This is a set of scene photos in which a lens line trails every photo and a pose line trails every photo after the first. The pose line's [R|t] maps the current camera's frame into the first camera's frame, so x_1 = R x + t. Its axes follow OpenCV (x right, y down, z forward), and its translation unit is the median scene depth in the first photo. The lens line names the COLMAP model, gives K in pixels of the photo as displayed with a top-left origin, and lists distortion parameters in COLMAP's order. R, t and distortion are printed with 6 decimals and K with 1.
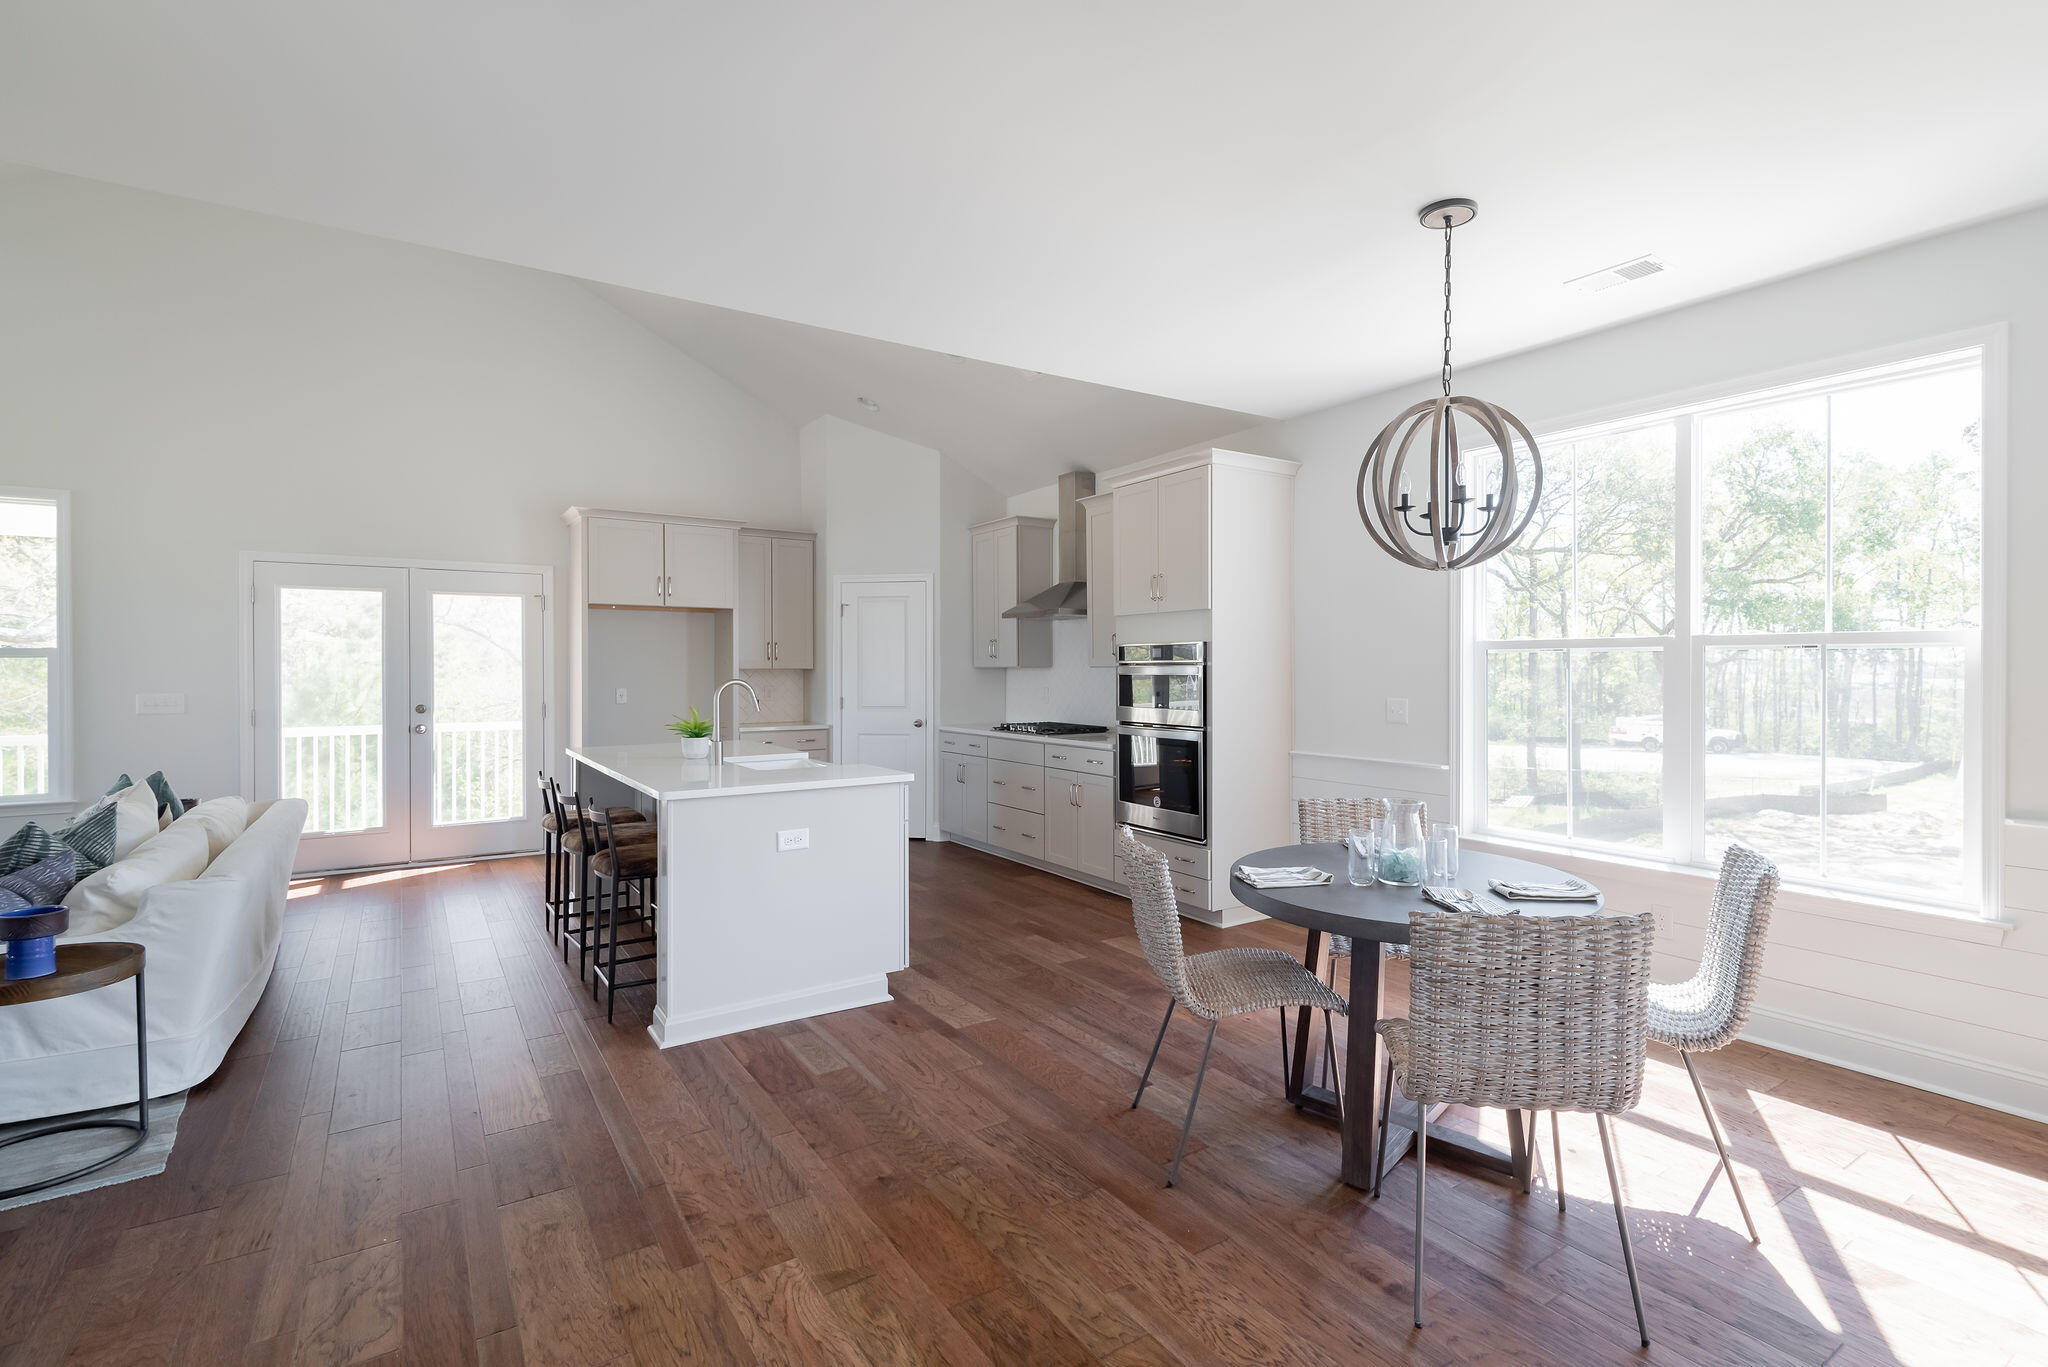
lens RADIAL K [[961.9, 0, 1011.8], [0, 961.9, 668.4], [0, 0, 1]] dist [0.002377, -0.000181]
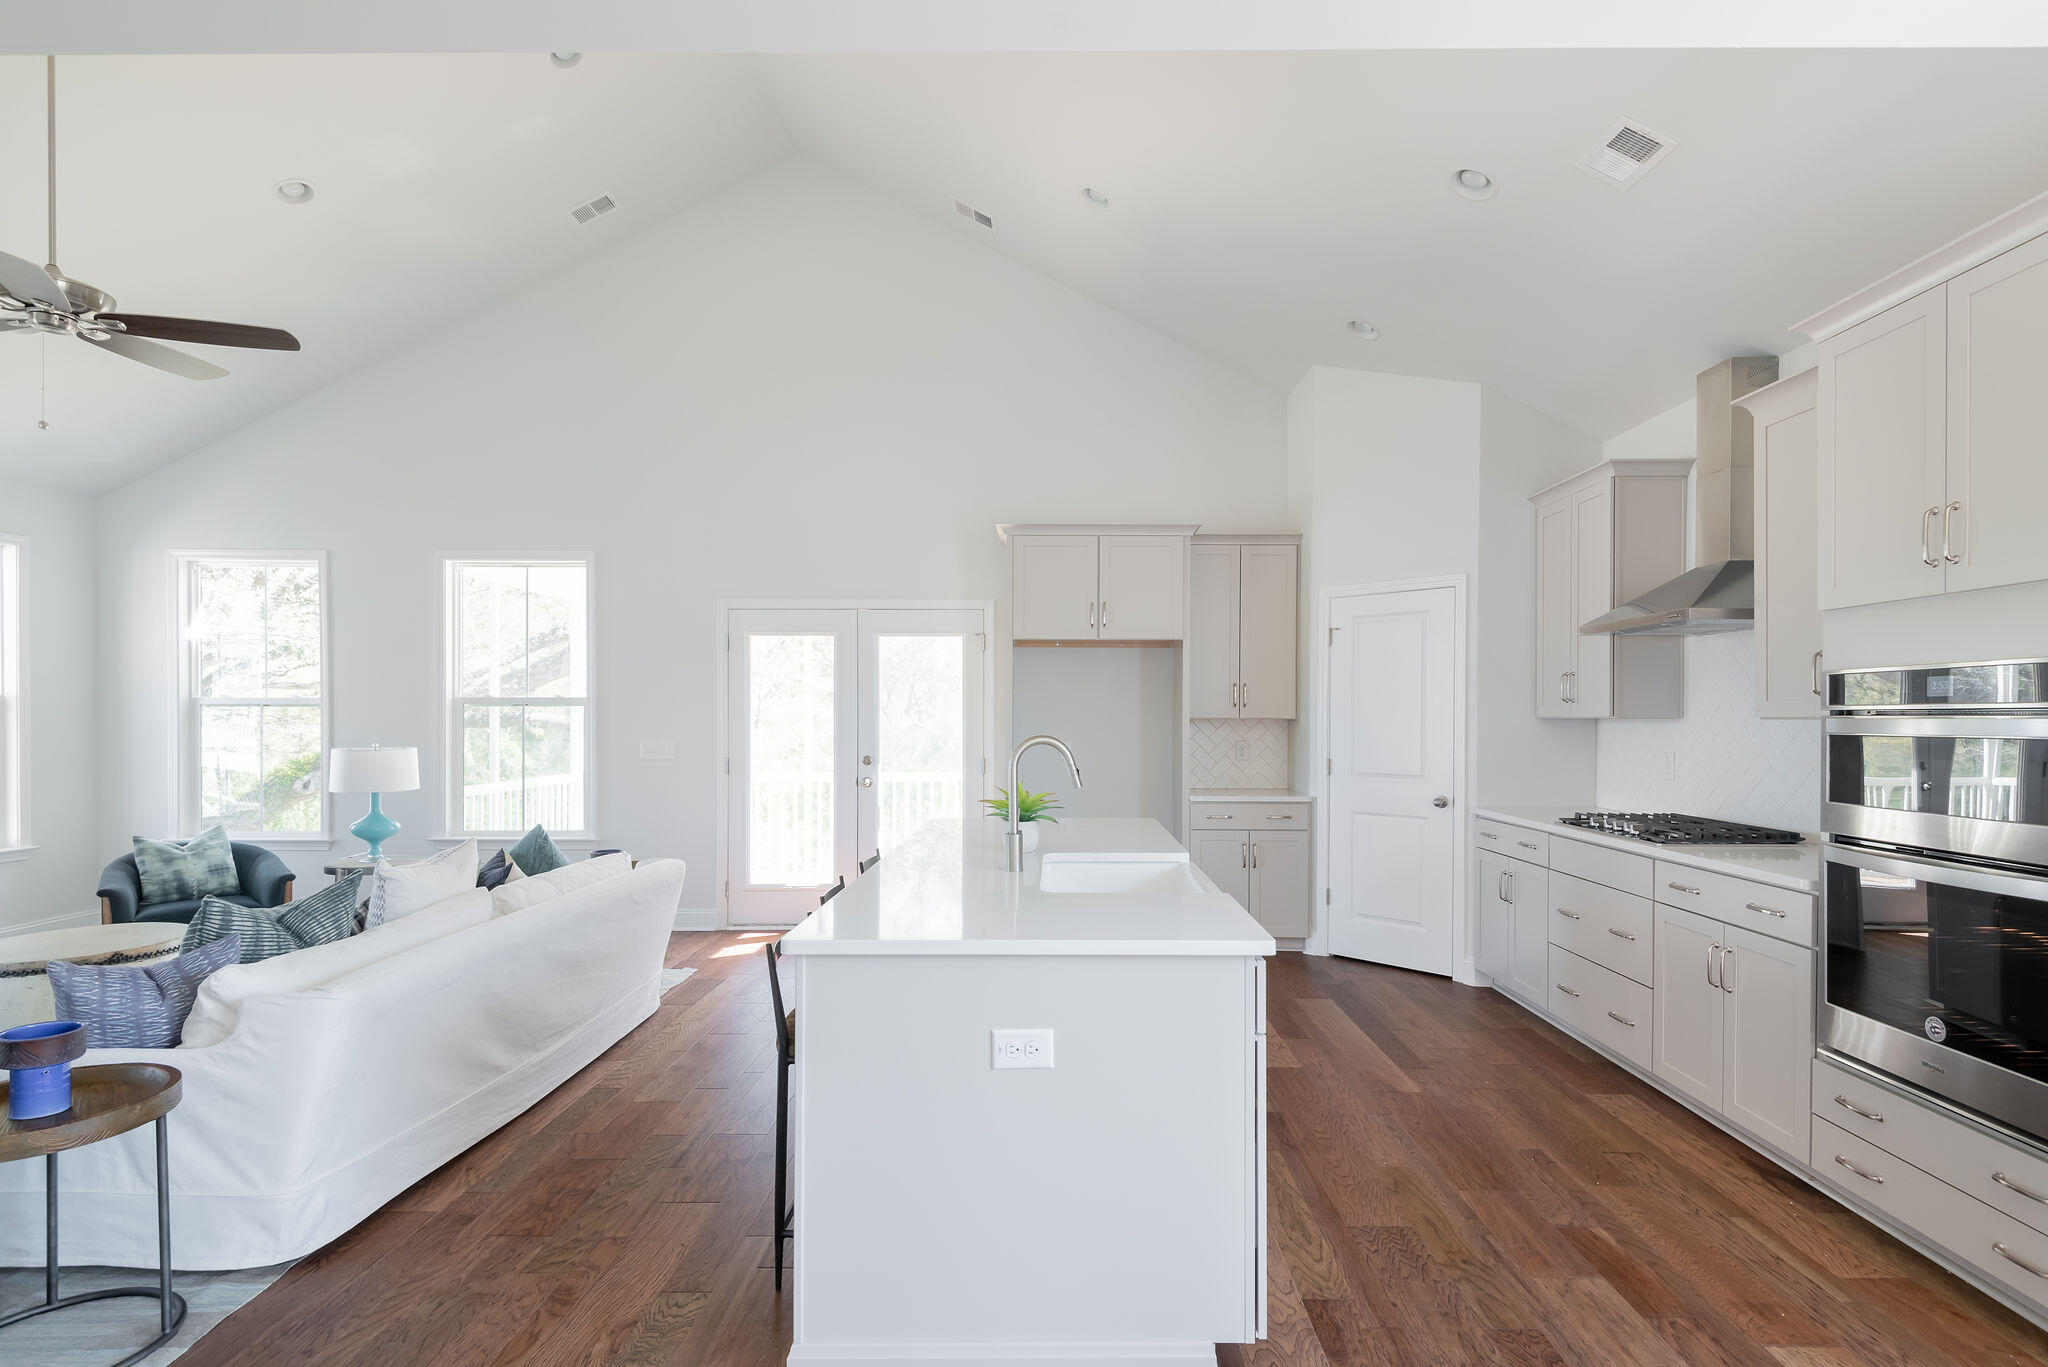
lens RADIAL K [[997.3, 0, 1026.0], [0, 997.3, 723.3], [0, 0, 1]] dist [0.015731, -0.008300]
pose [[0.842165, 0.005971, -0.539186, 0.037176], [-0.002152, 0.999968, 0.007713, -0.001701], [0.539215, -0.005336, 0.842151, 0.306344]]
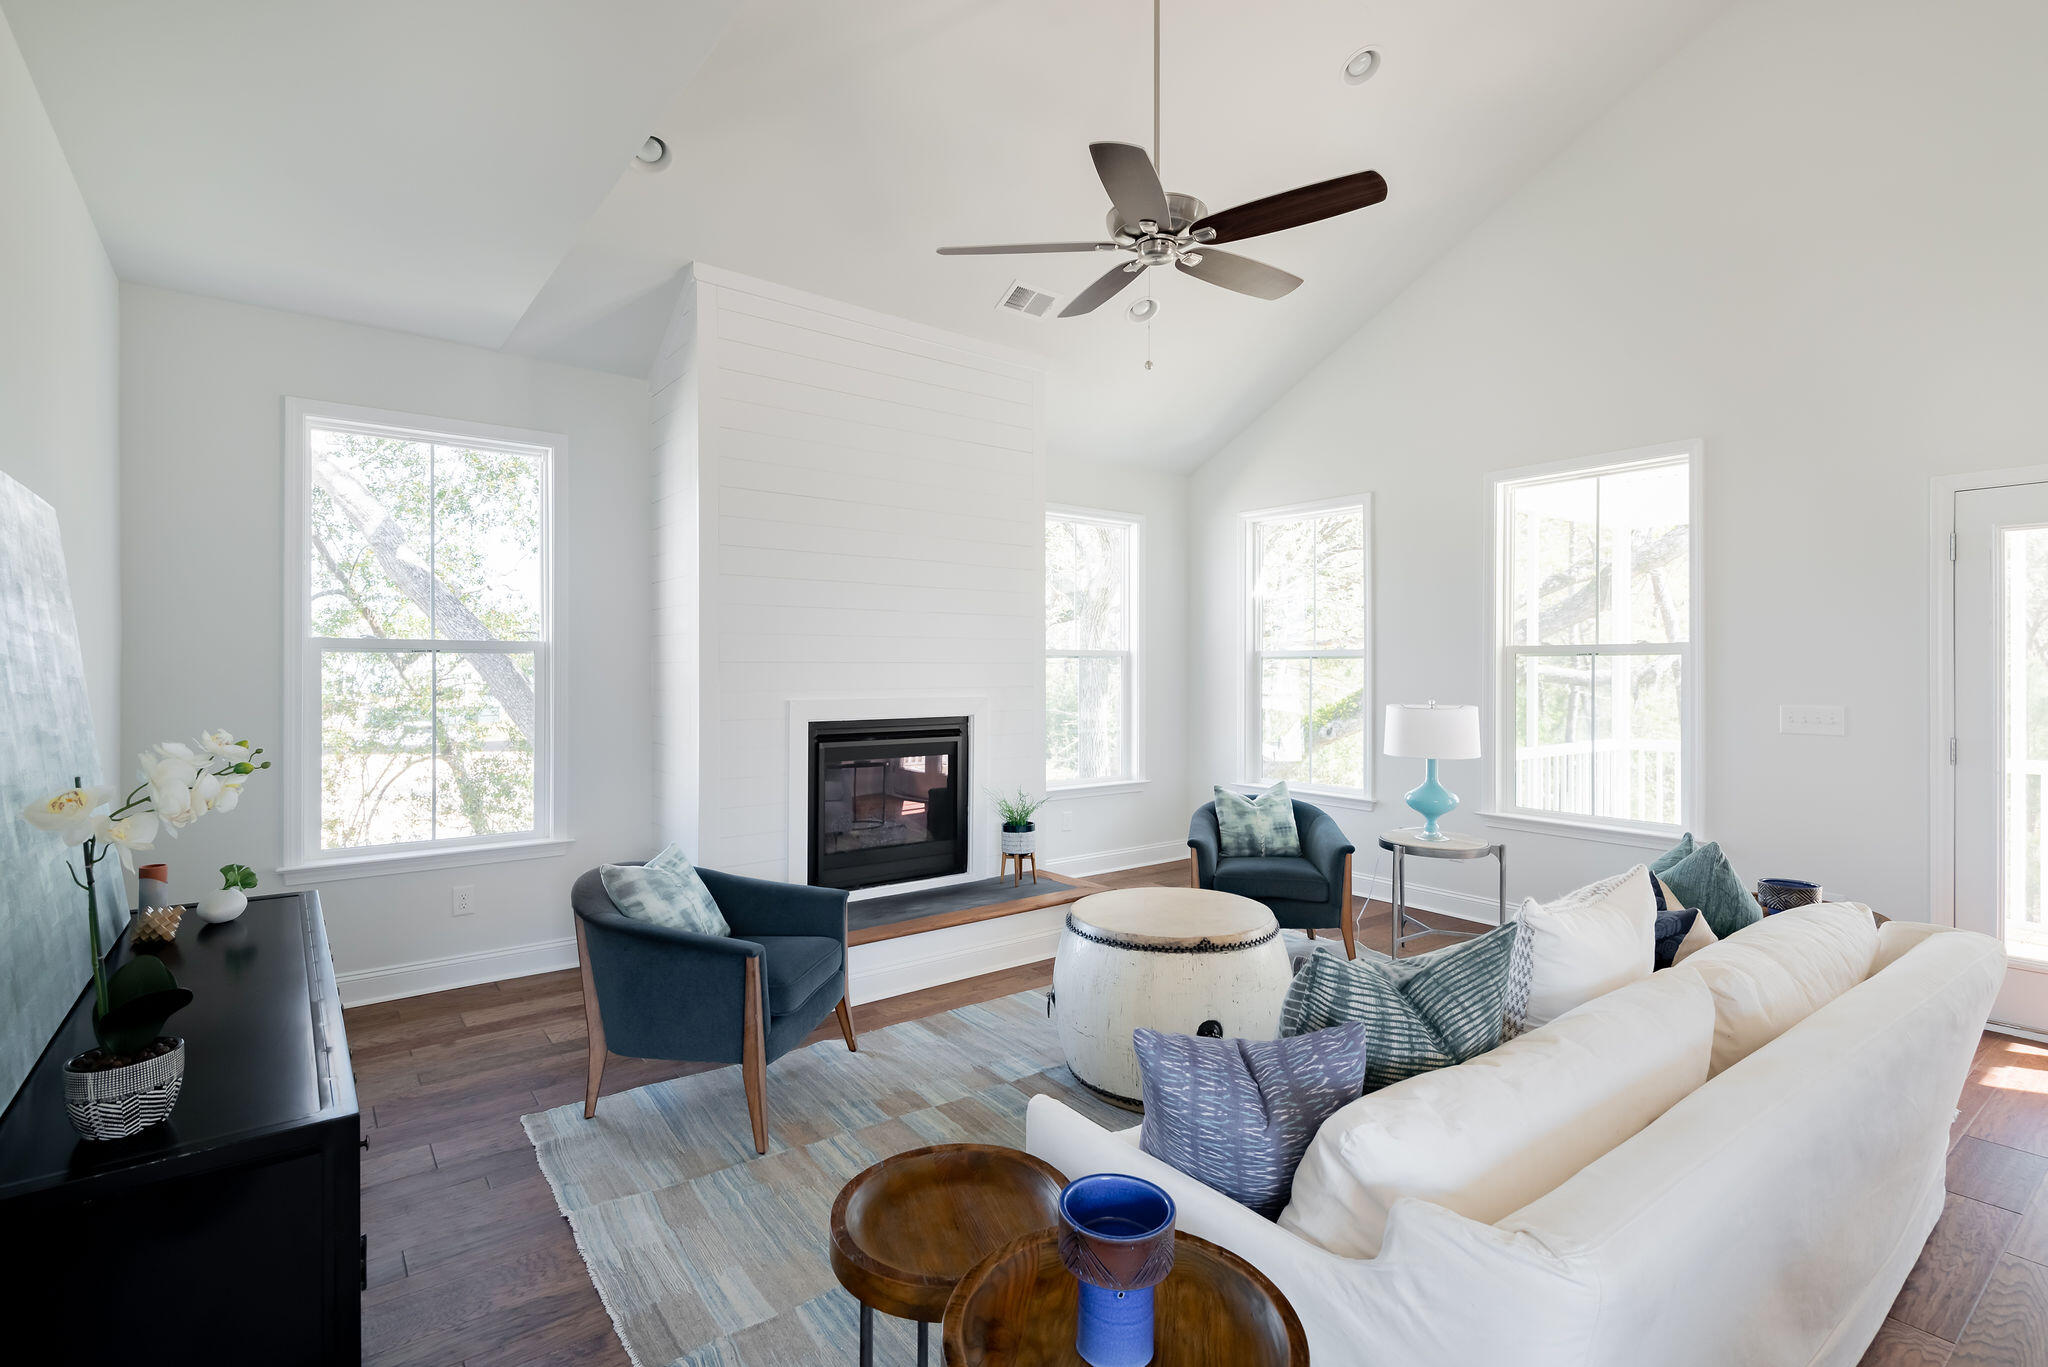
lens RADIAL K [[961.9, 0, 1011.8], [0, 961.9, 668.4], [0, 0, 1]] dist [0.002377, -0.000181]
pose [[0.073800, 0.001324, -0.997272, -0.234227], [-0.001660, 0.999998, 0.001204, 0.000255], [0.997272, 0.001566, 0.073802, 0.376471]]
